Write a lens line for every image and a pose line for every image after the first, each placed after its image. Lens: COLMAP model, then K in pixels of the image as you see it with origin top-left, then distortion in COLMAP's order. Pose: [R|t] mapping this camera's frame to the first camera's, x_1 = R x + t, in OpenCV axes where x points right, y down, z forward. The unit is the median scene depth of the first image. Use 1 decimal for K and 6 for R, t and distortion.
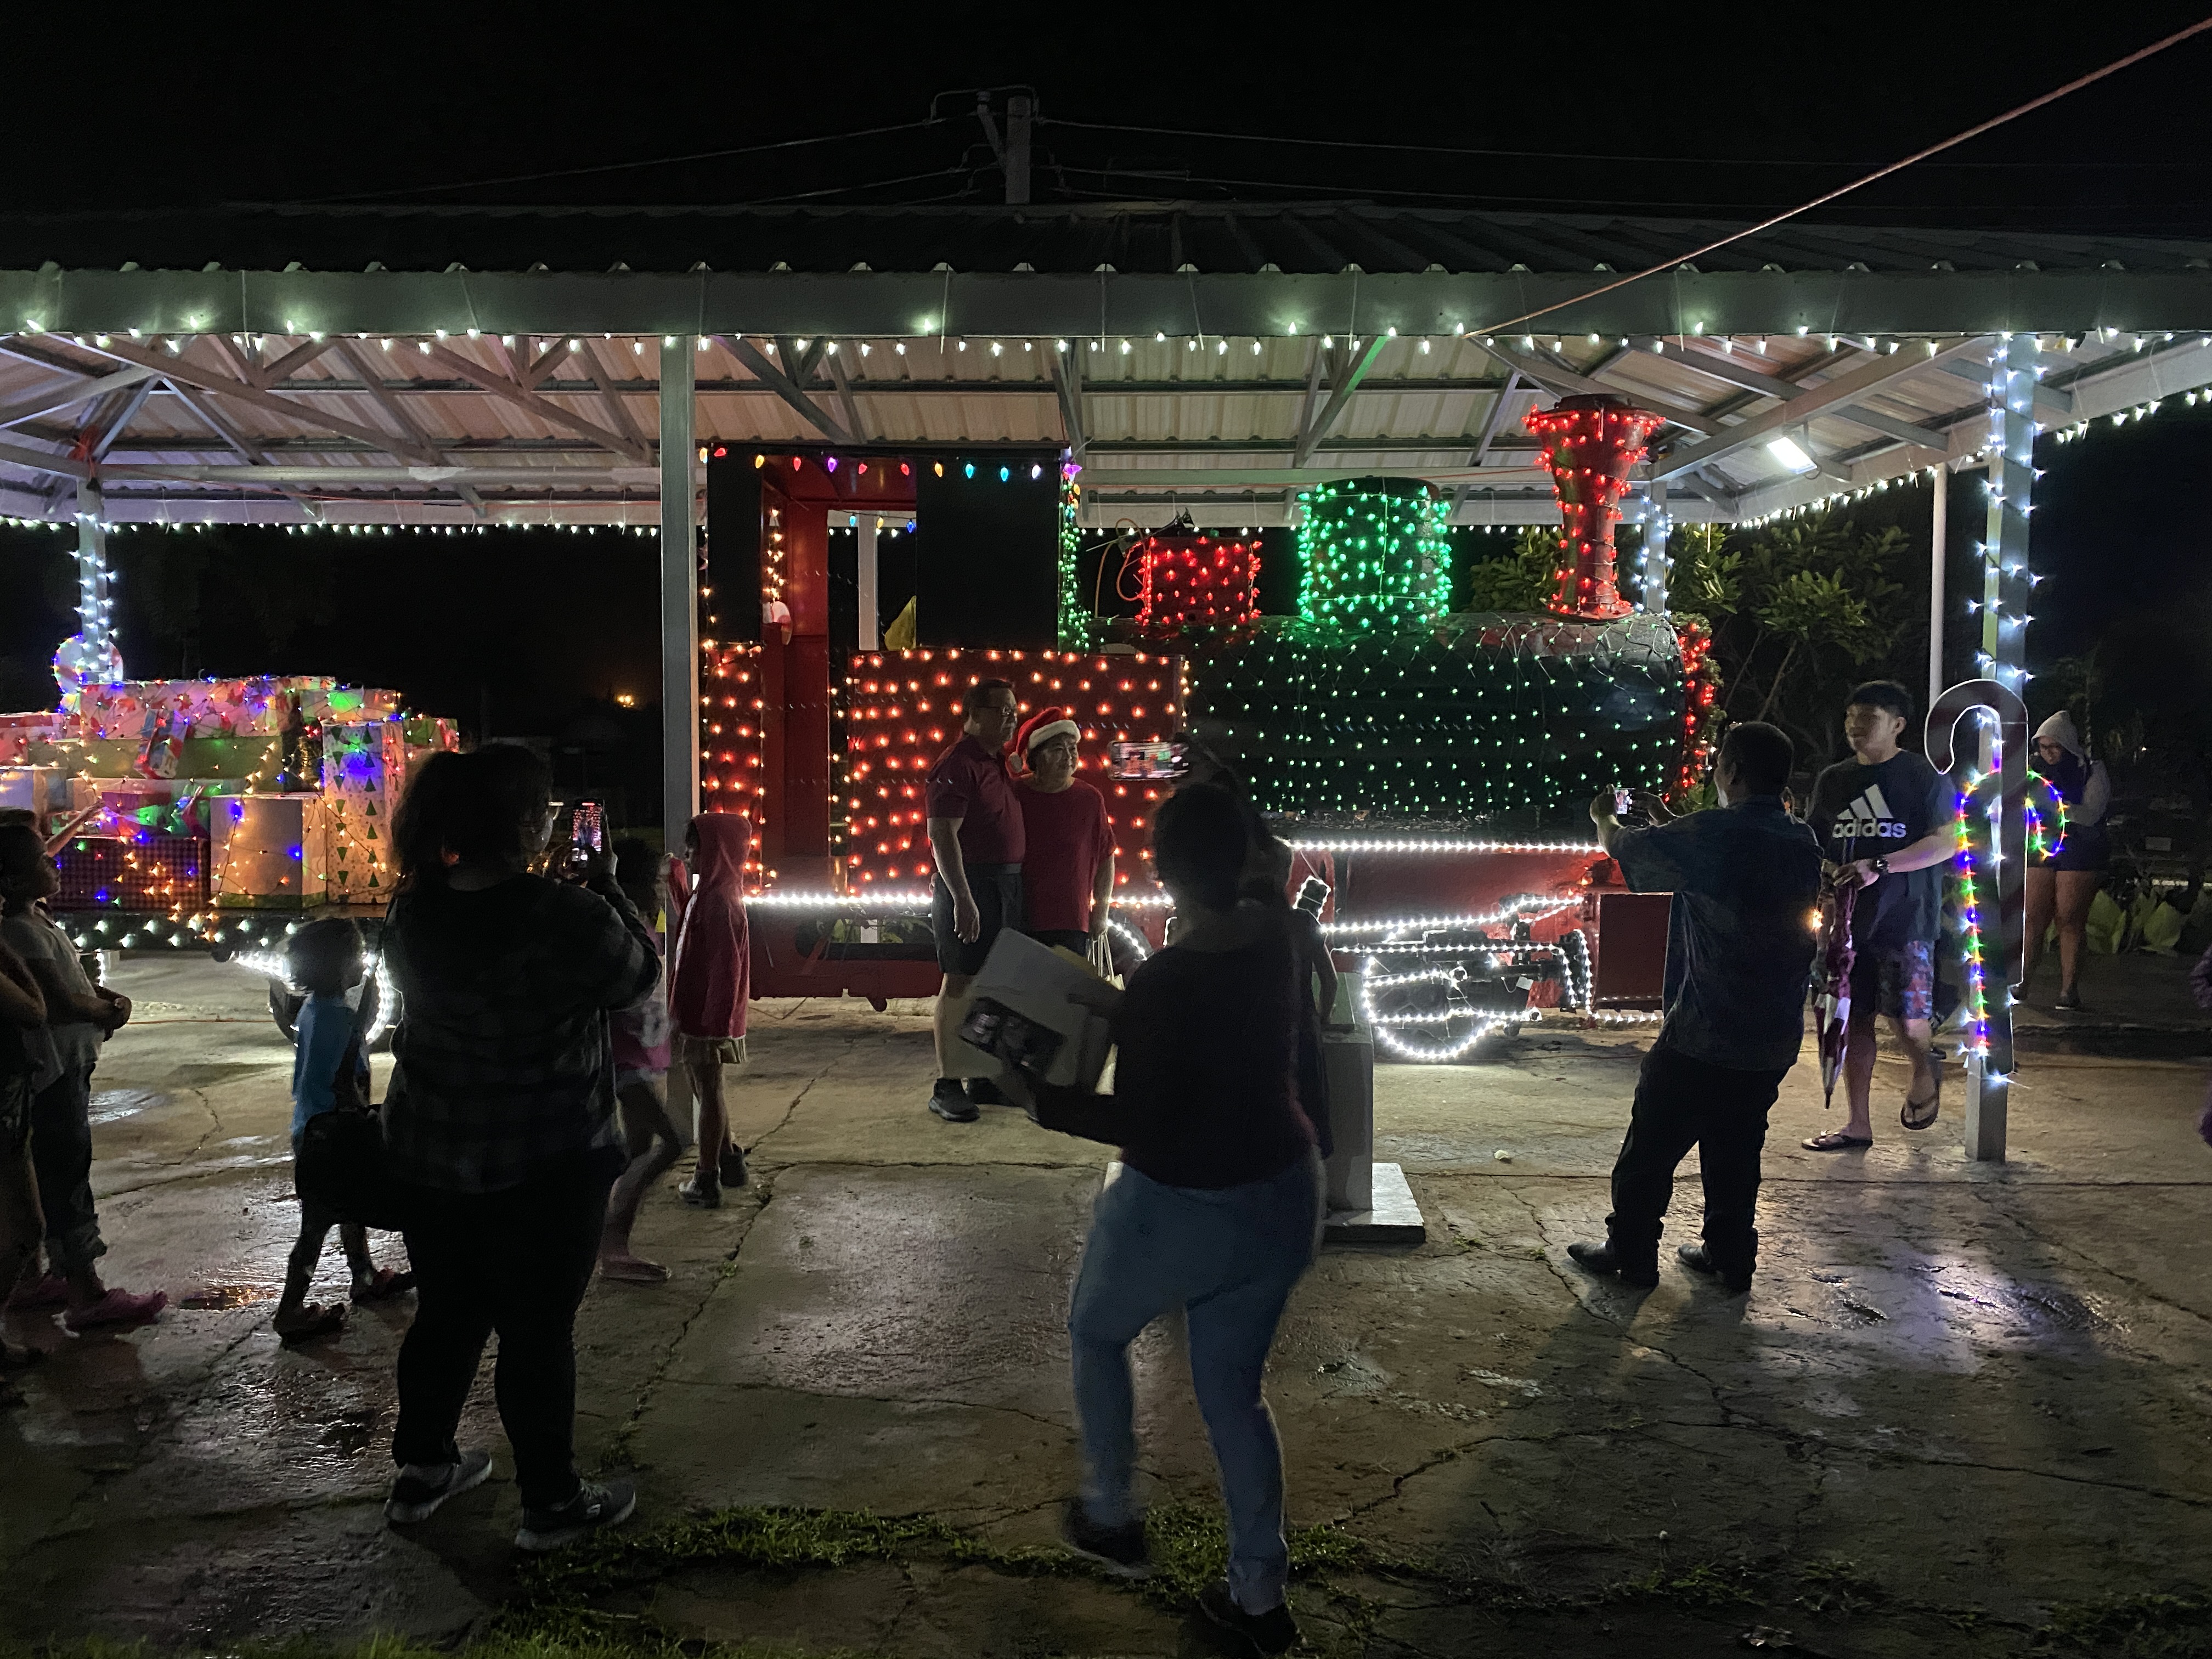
lens RADIAL K [[1660.9, 0, 1103.6], [0, 1660.9, 831.2], [0, 0, 1]] dist [0.023480, 0.019210]
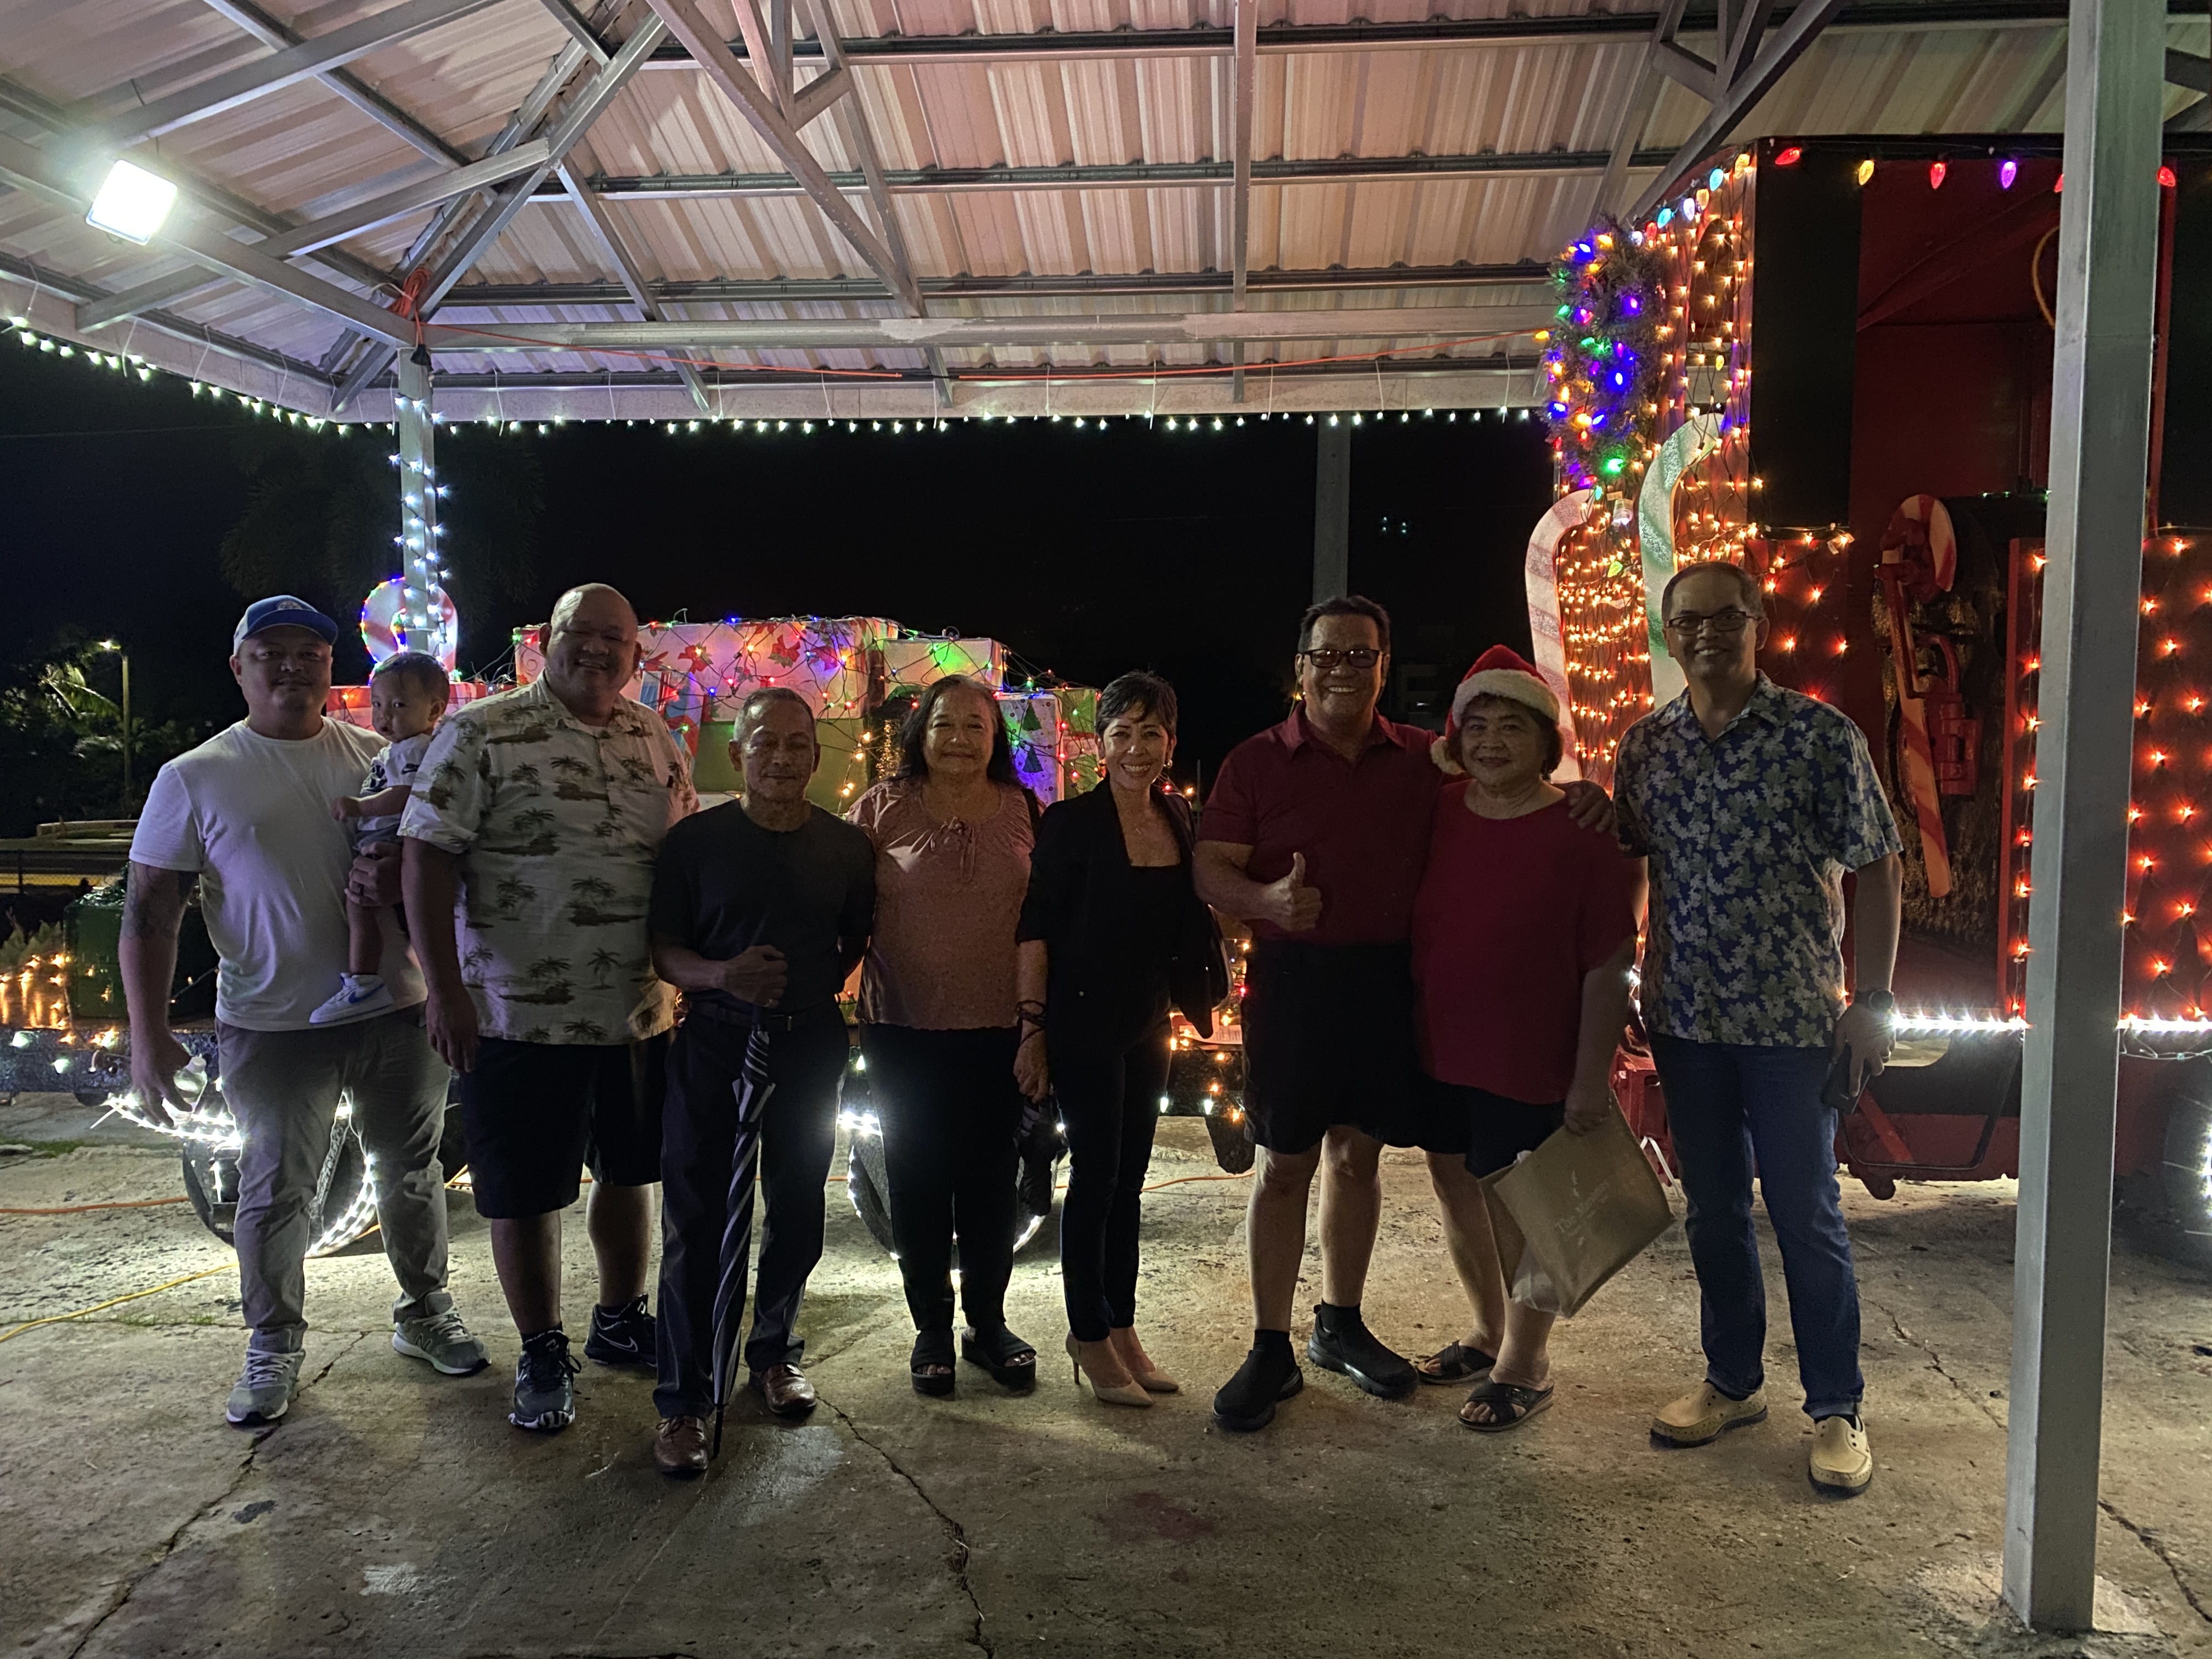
lens RADIAL K [[1660.9, 0, 1108.0], [0, 1660.9, 830.3], [0, 0, 1]] dist [0.023480, 0.019210]
pose [[0.999382, -0.002165, -0.035099, -0.295684], [0.002216, 0.999997, 0.001417, -0.013946], [0.035095, -0.001494, 0.999383, 0.328967]]
